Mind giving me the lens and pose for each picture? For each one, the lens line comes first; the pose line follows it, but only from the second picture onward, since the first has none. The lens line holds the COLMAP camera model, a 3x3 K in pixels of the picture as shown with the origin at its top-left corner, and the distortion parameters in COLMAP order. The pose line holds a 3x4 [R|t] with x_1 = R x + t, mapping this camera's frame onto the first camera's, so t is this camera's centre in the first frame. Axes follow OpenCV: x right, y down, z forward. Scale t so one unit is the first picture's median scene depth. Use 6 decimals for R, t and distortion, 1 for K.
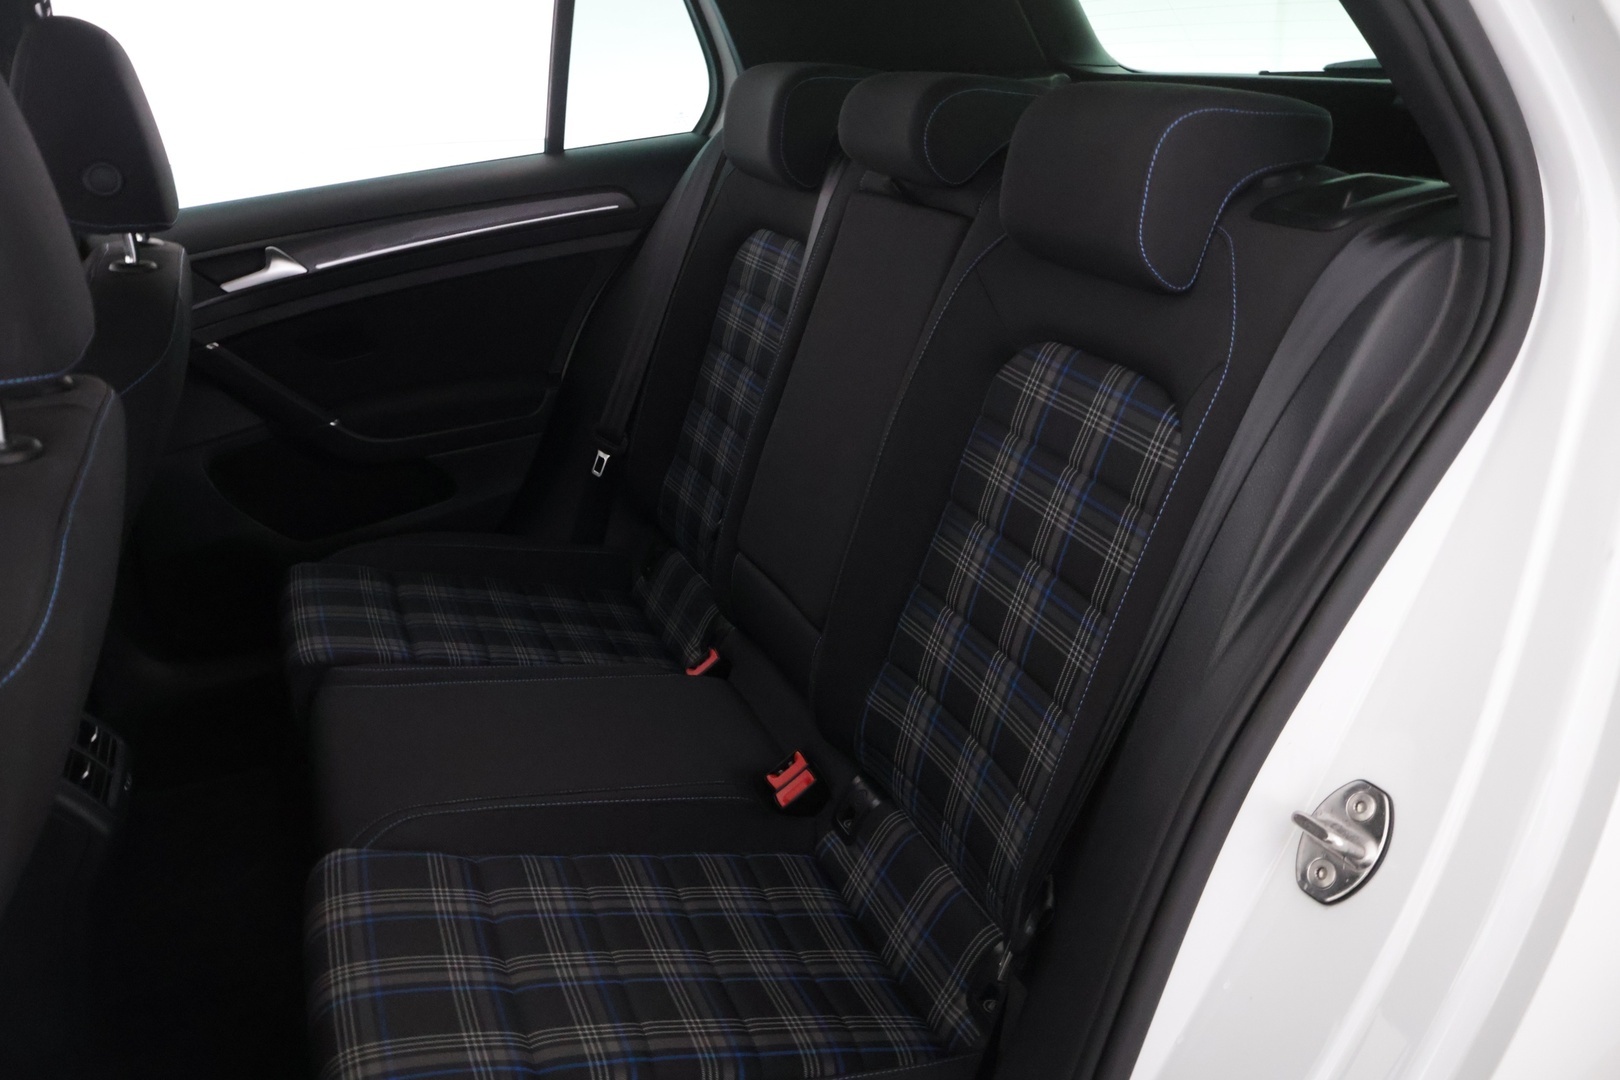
lens RADIAL K [[1400.1, 0, 810.4], [0, 1400.1, 581.2], [0, 0, 1]] dist [-0.005145, -0.005924]
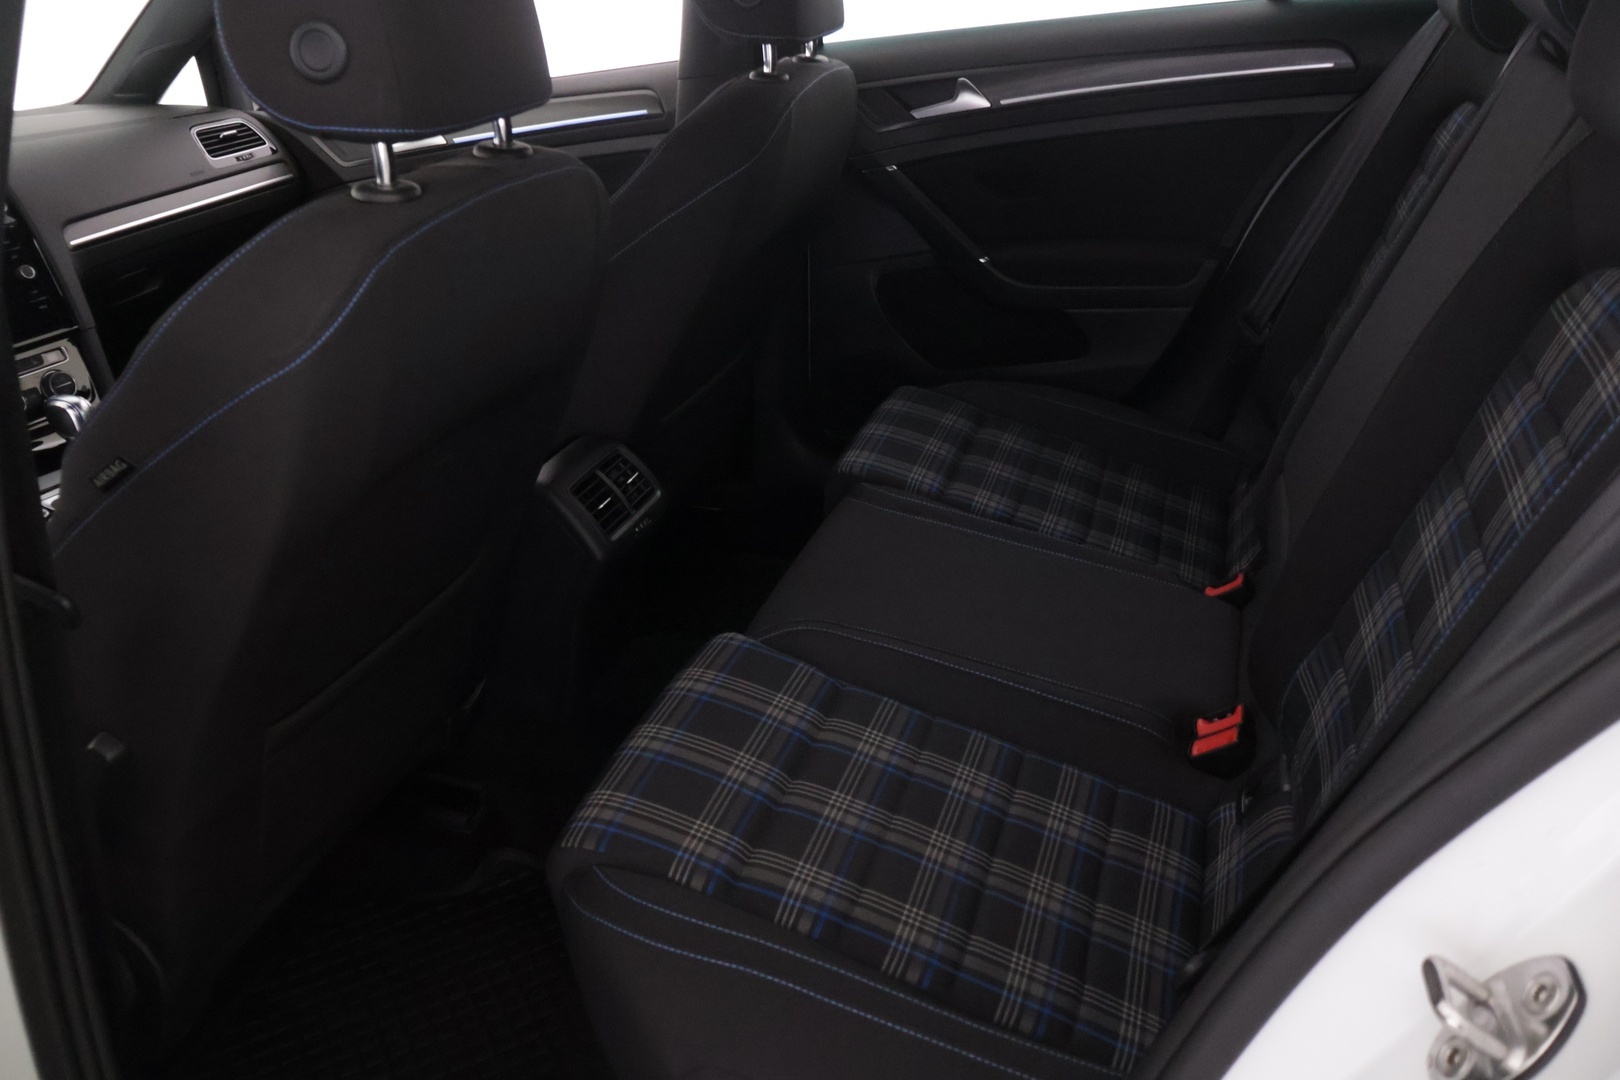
lens RADIAL K [[1389.4, 0, 814.3], [0, 1389.4, 555.9], [0, 0, 1]] dist [0.025953, 0.005899]
pose [[0.765178, 0.276857, -0.581251, 0.249819], [-0.237292, 0.960535, 0.145137, -0.027832], [0.598495, 0.026871, 0.800676, 0.139855]]
